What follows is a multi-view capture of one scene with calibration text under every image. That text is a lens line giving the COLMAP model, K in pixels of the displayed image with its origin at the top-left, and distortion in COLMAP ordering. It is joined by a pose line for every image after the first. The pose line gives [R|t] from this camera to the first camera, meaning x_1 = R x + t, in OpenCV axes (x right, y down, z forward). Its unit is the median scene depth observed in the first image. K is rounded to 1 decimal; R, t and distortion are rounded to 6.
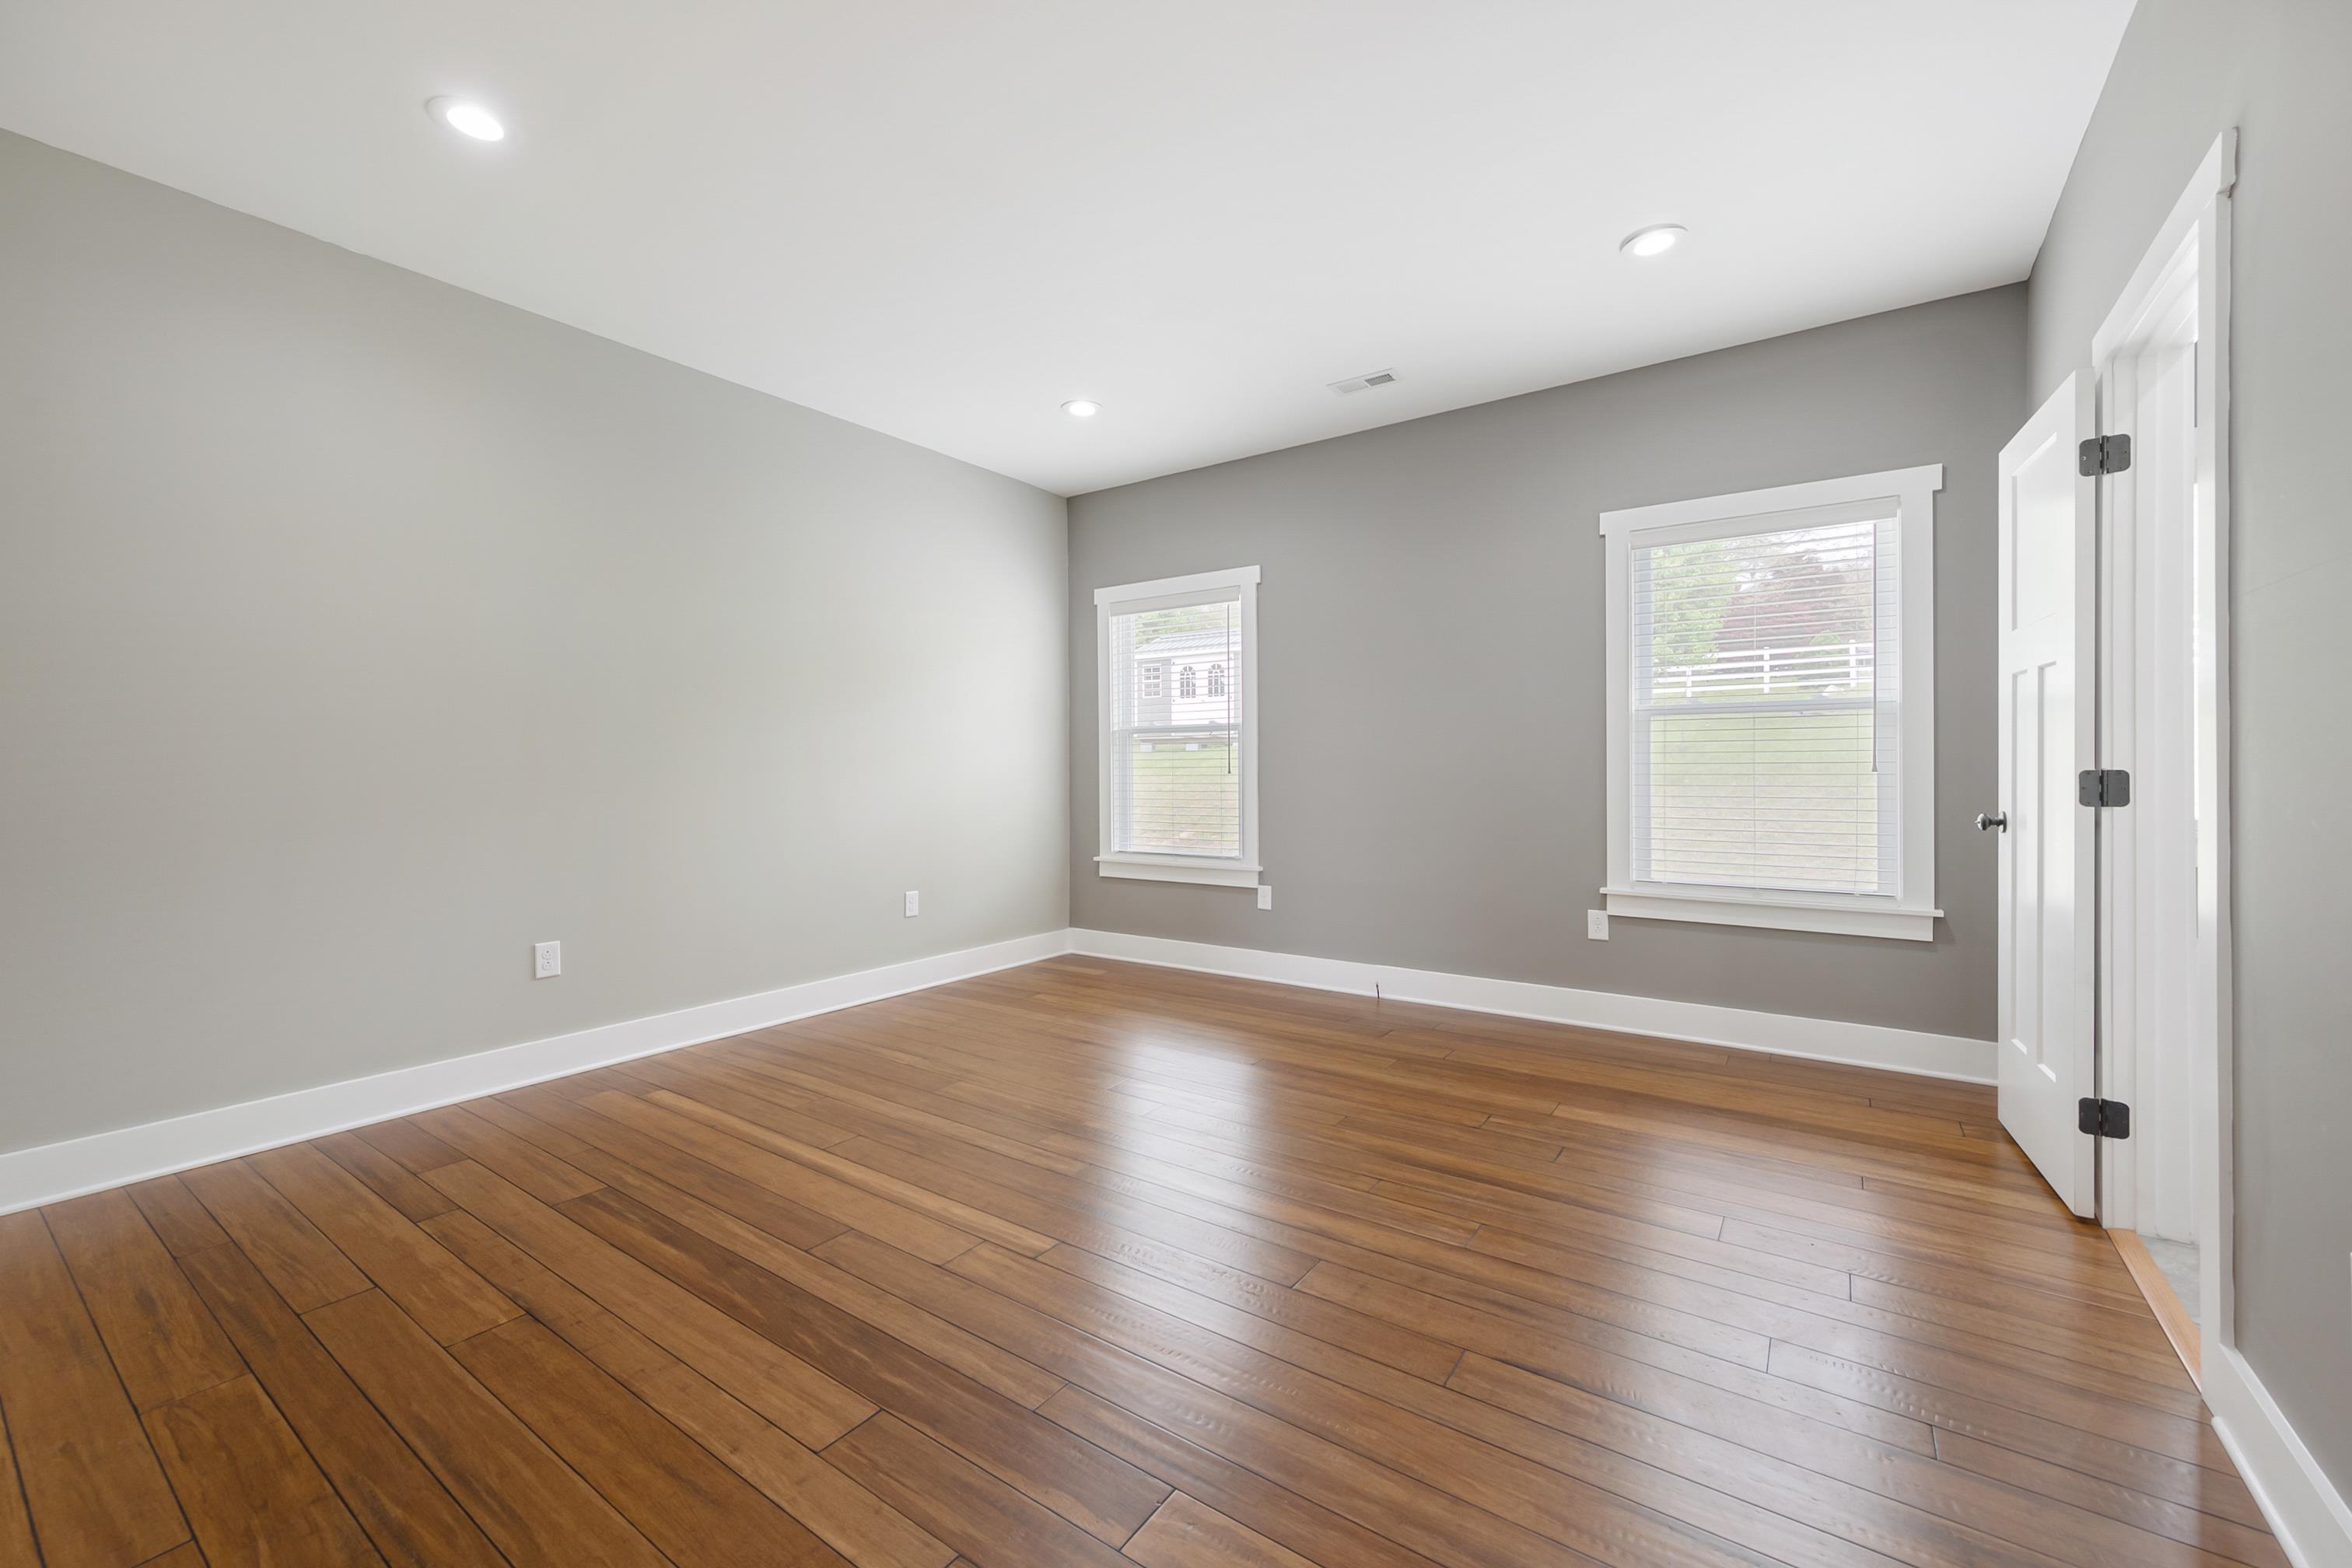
lens RADIAL K [[937.8, 0, 1181.8], [0, 937.8, 774.7], [0, 0, 1]] dist [0.002309, 0.000379]
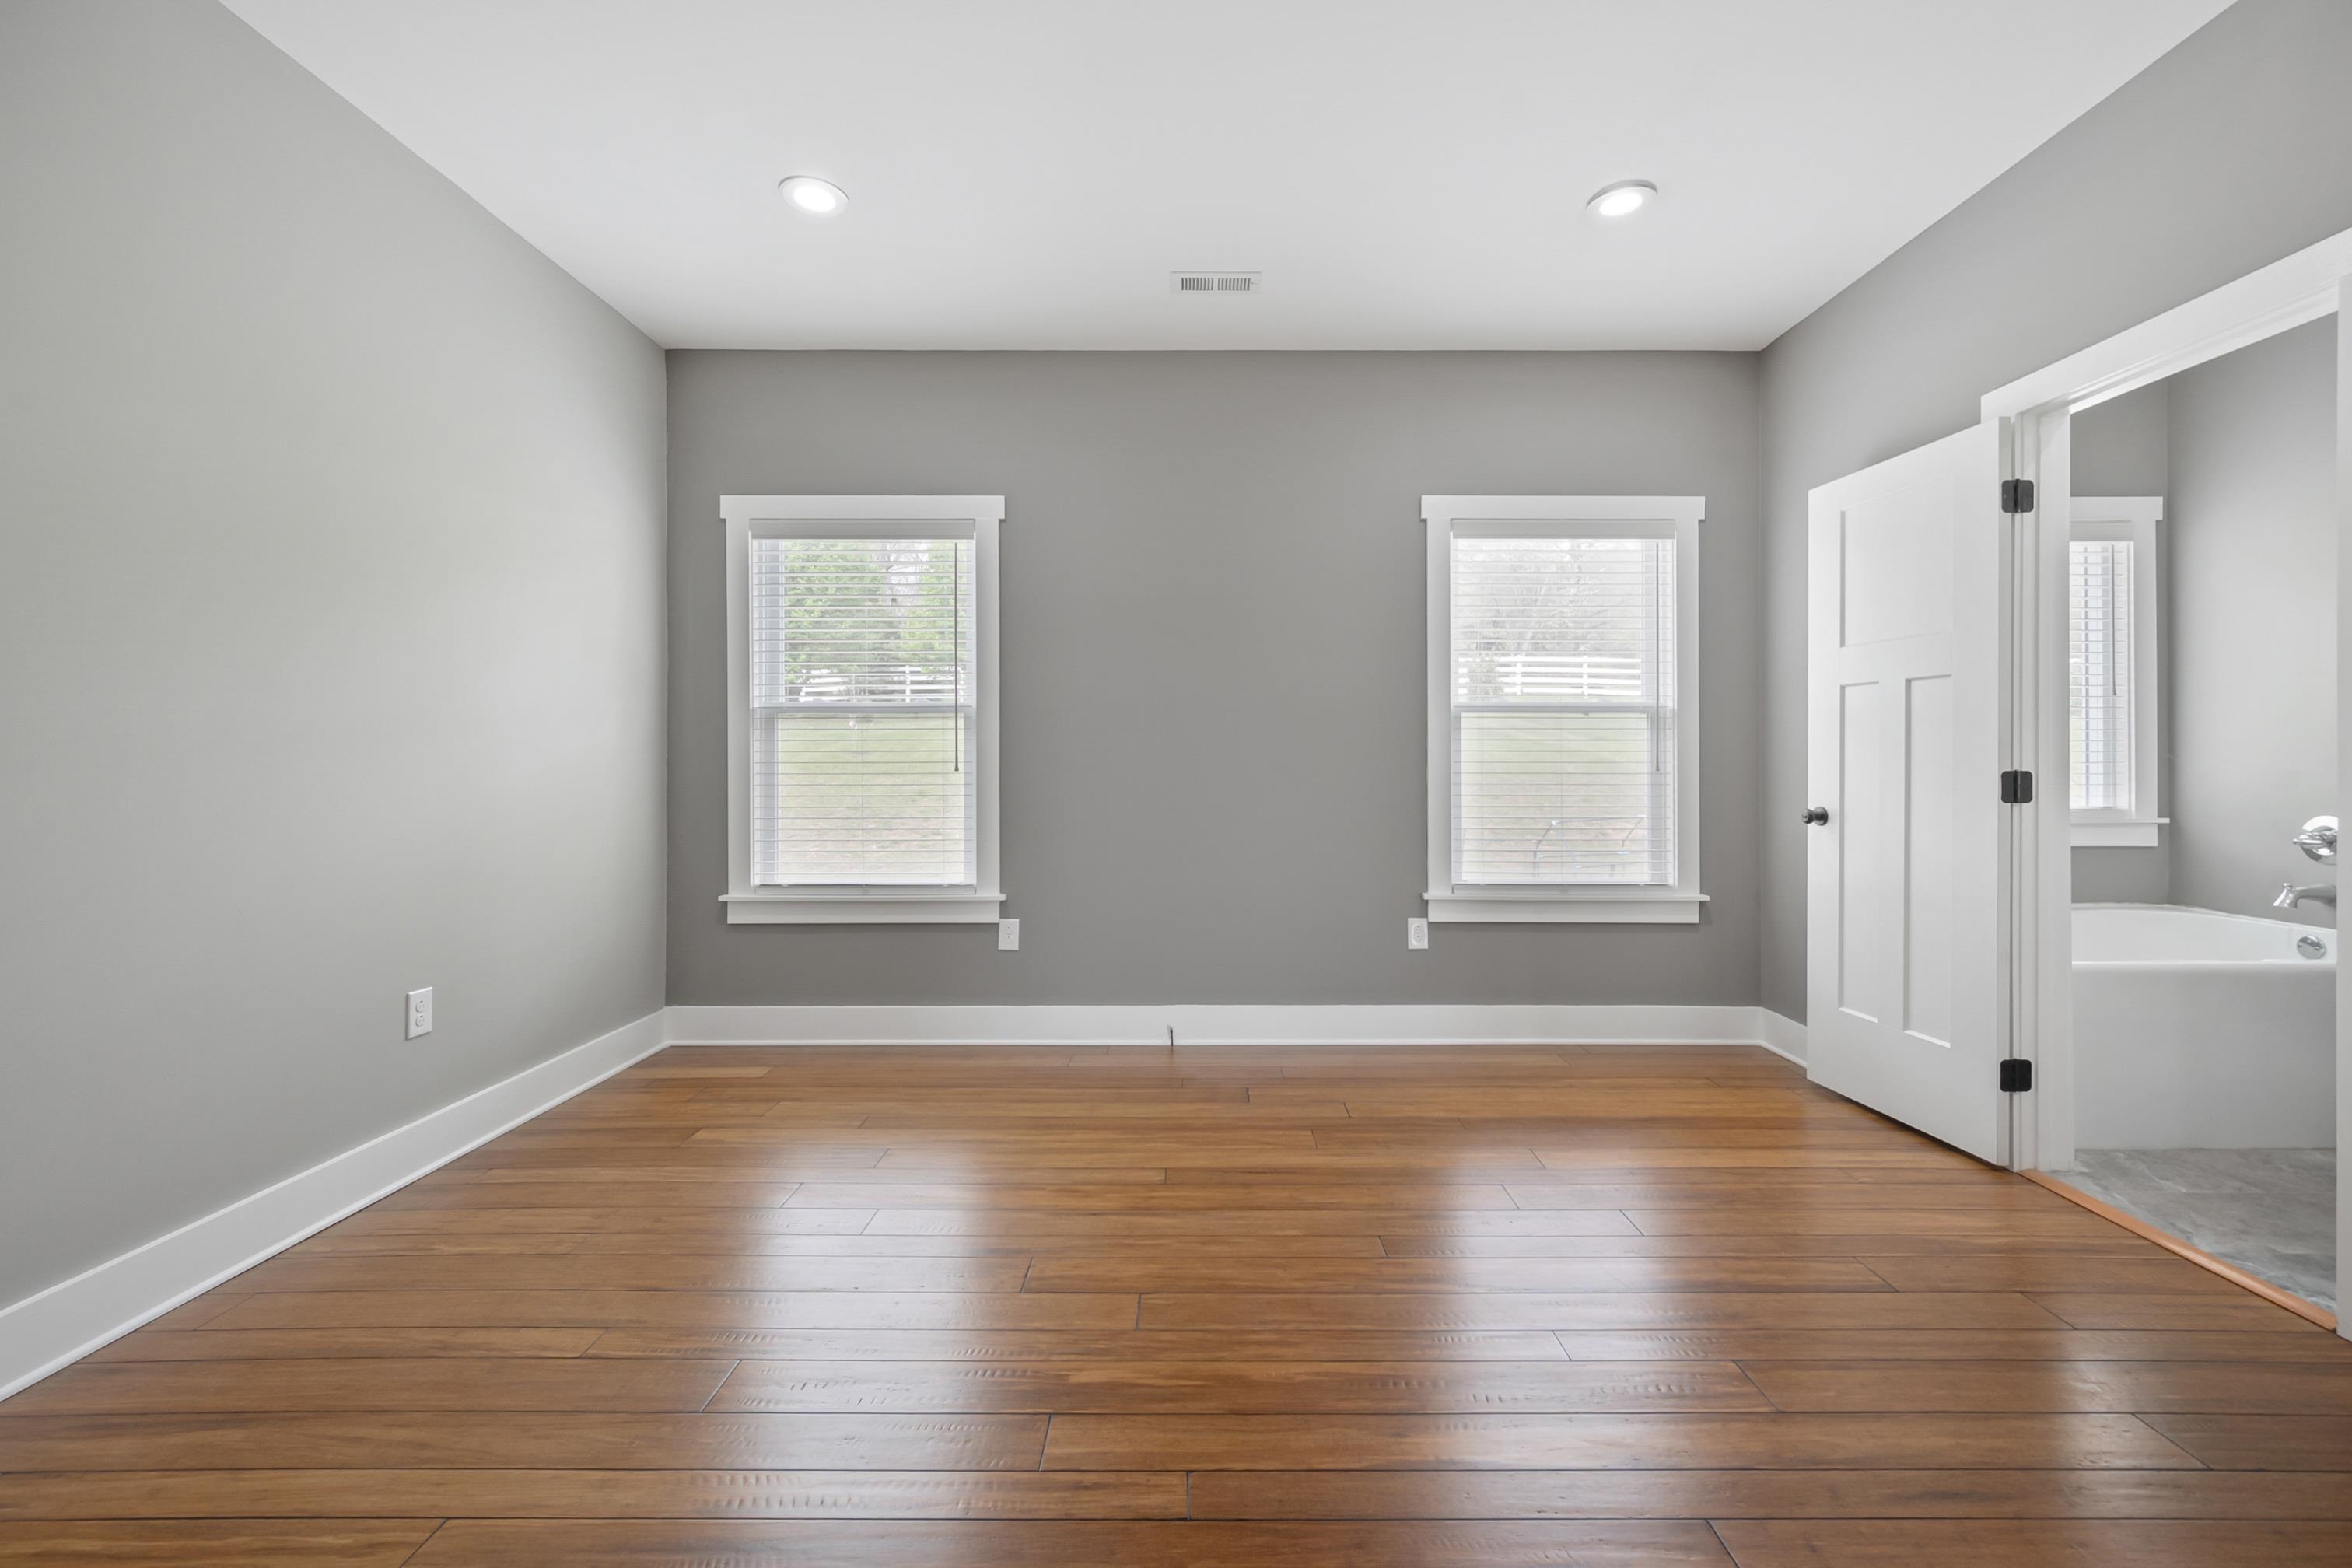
lens RADIAL K [[937.8, 0, 1181.8], [0, 937.8, 774.7], [0, 0, 1]] dist [0.002309, 0.000379]
pose [[0.818620, -0.000100, 0.574335, -0.314818], [-0.001679, 0.999995, 0.002567, -0.001333], [-0.574333, -0.003066, 0.818616, 0.401235]]
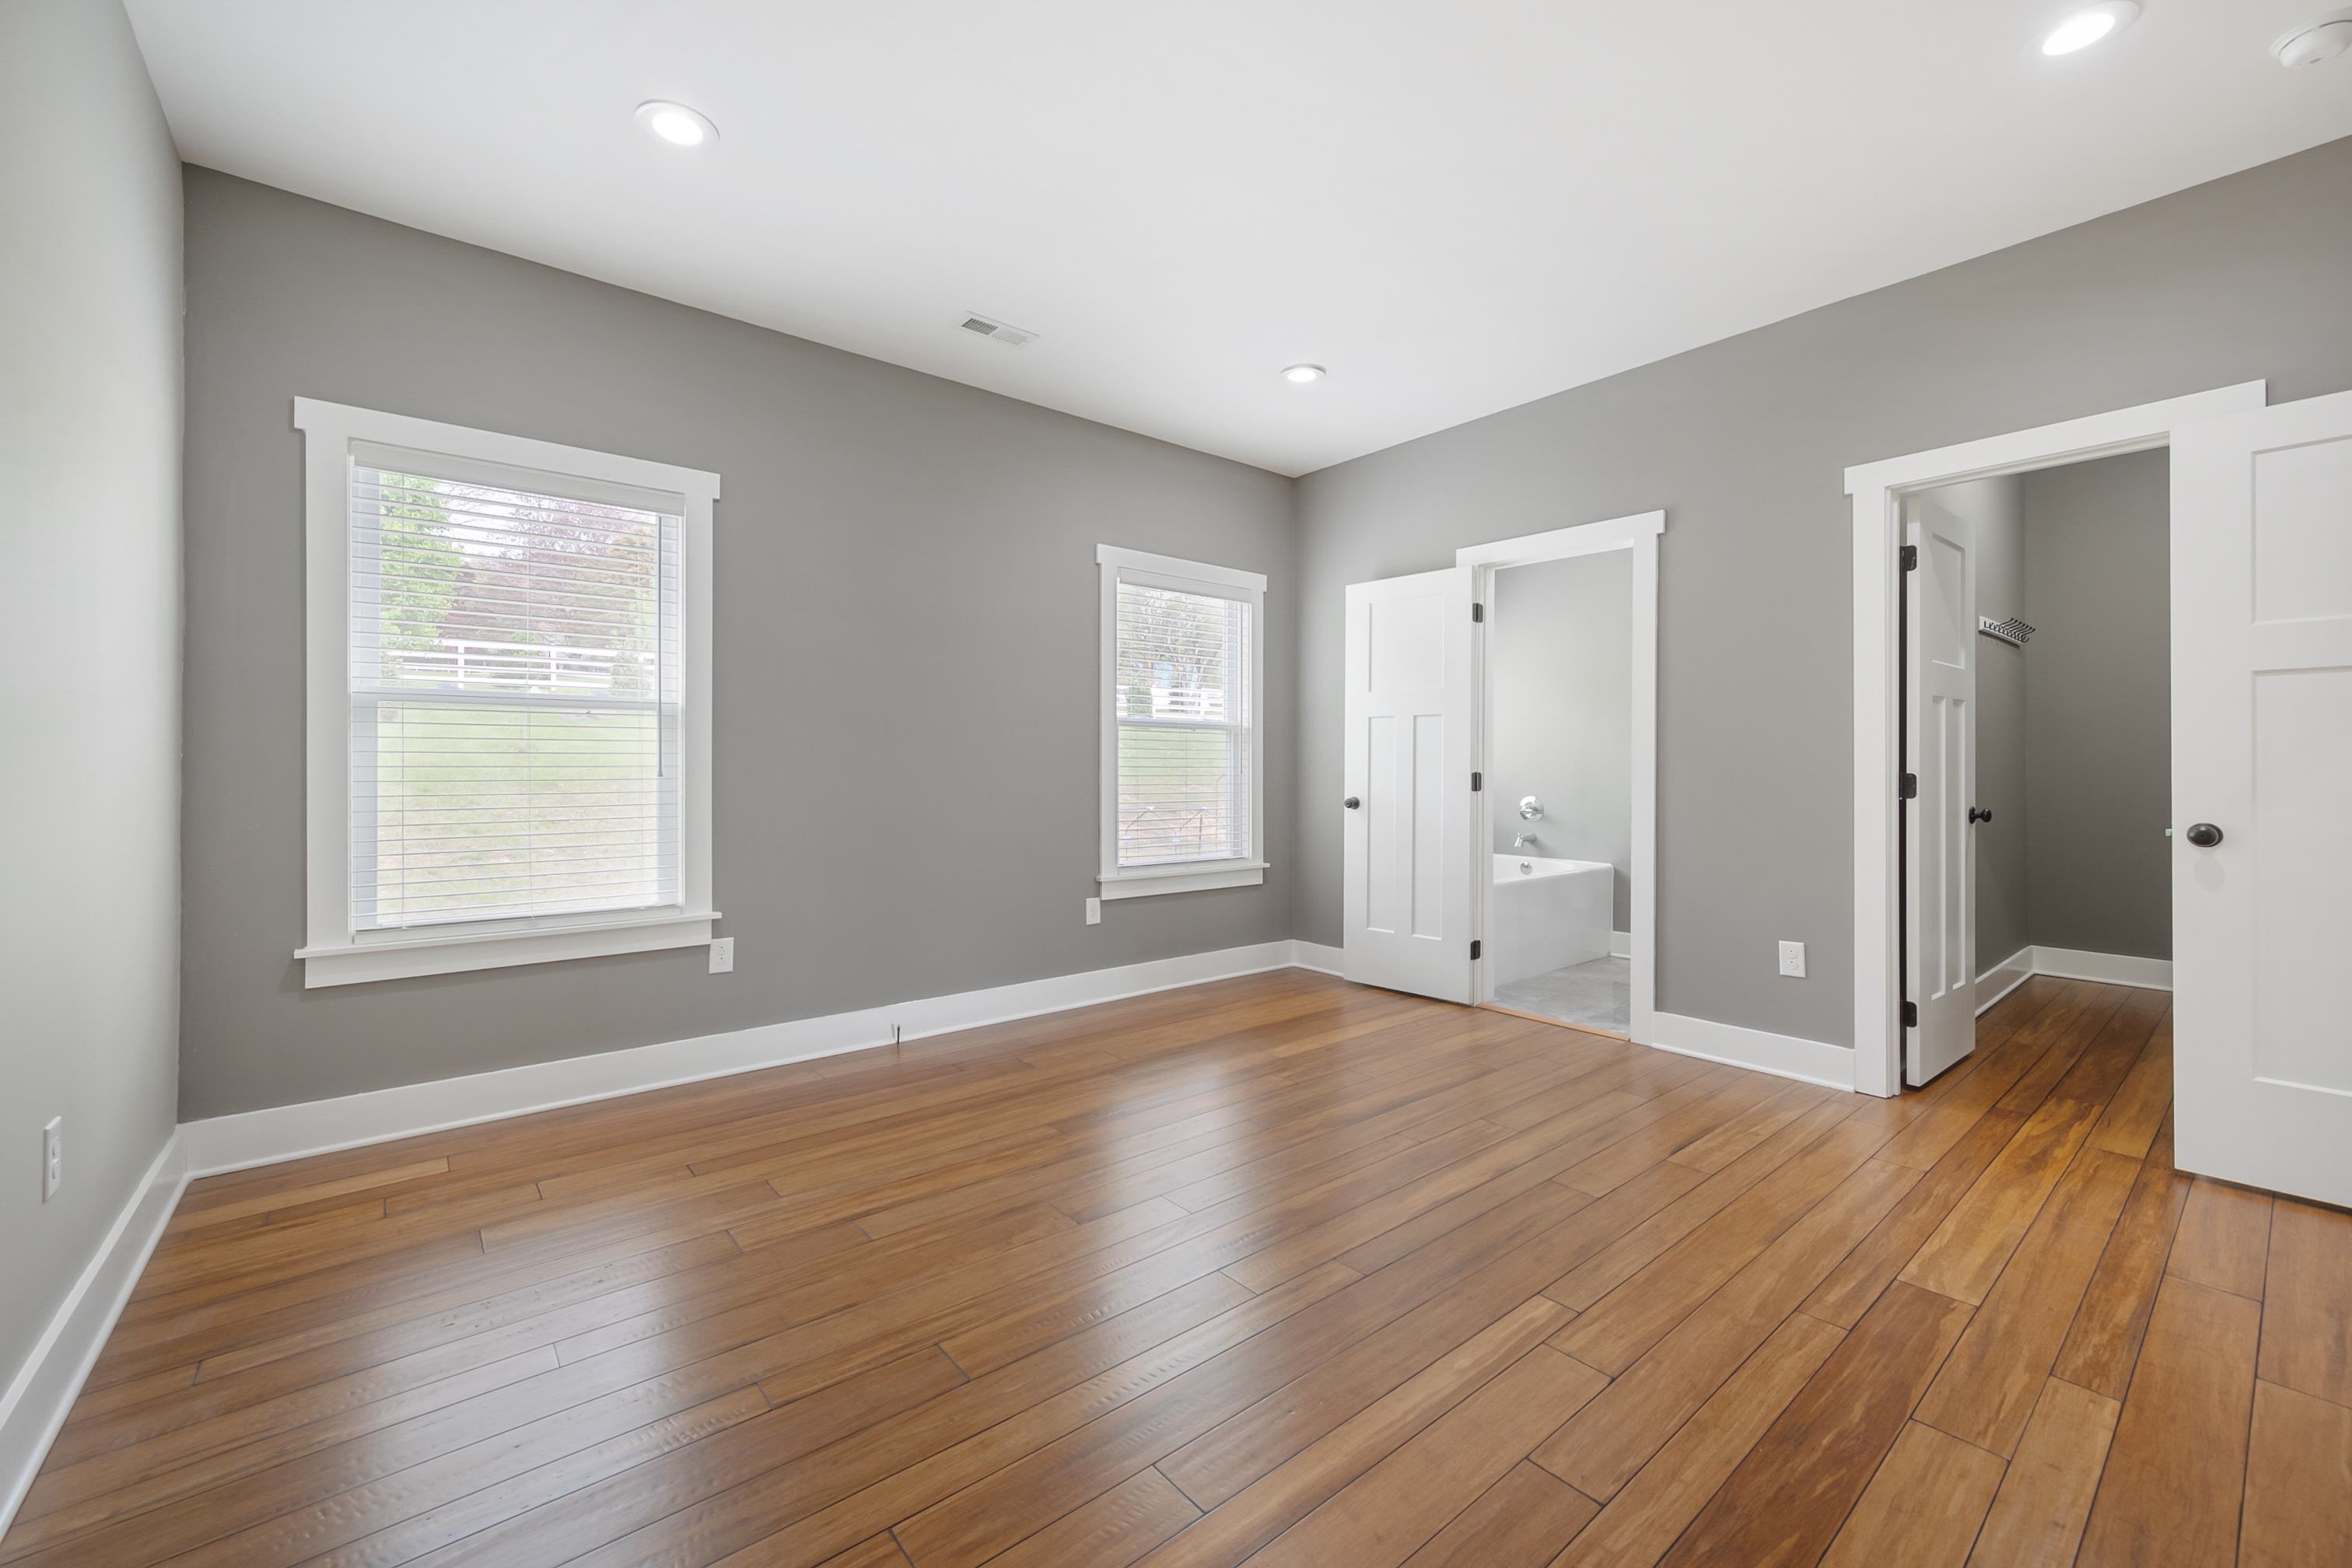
lens RADIAL K [[937.8, 0, 1181.8], [0, 937.8, 774.7], [0, 0, 1]] dist [0.002309, 0.000379]
pose [[0.266985, -0.000486, 0.963700, -0.658251], [0.003213, 0.999995, -0.000386, -0.001460], [-0.963695, 0.003199, 0.266985, 0.656690]]
